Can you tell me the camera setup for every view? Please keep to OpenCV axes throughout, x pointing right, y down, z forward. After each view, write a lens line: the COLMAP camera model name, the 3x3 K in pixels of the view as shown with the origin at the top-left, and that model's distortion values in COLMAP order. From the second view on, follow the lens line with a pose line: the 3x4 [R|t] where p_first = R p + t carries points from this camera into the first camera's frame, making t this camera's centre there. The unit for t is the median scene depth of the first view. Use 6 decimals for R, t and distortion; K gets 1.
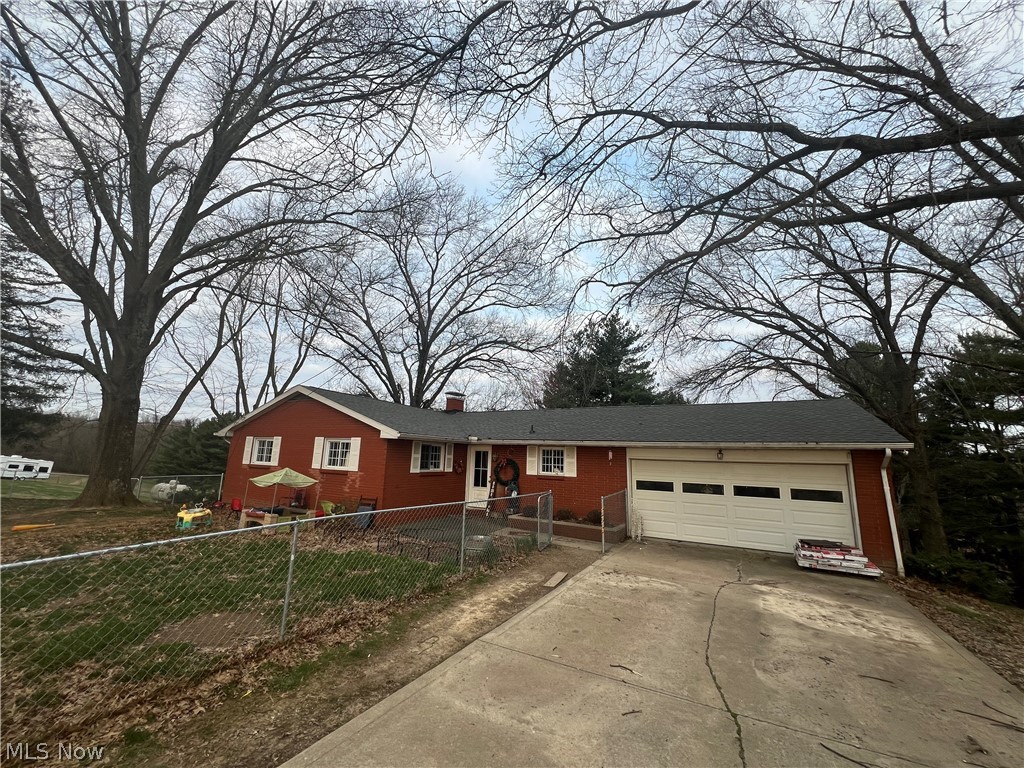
lens RADIAL K [[410.0, 0, 510.3], [0, 410.0, 381.6], [0, 0, 1]] dist [0.002234, 0.000435]
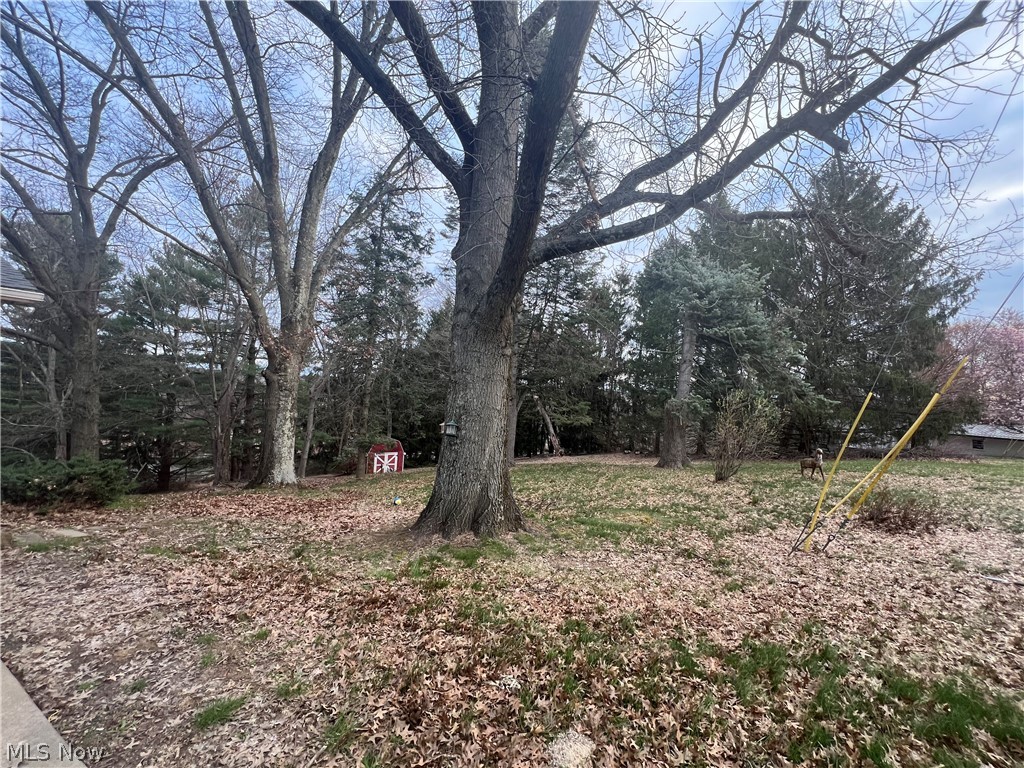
lens RADIAL K [[410.0, 0, 510.1], [0, 410.0, 381.1], [0, 0, 1]] dist [0.002234, 0.000435]
pose [[0.023599, -0.010908, 0.999662, 0.154348], [-0.212630, 0.977007, 0.015680, 0.048545], [-0.976848, -0.212928, 0.020737, 0.112696]]
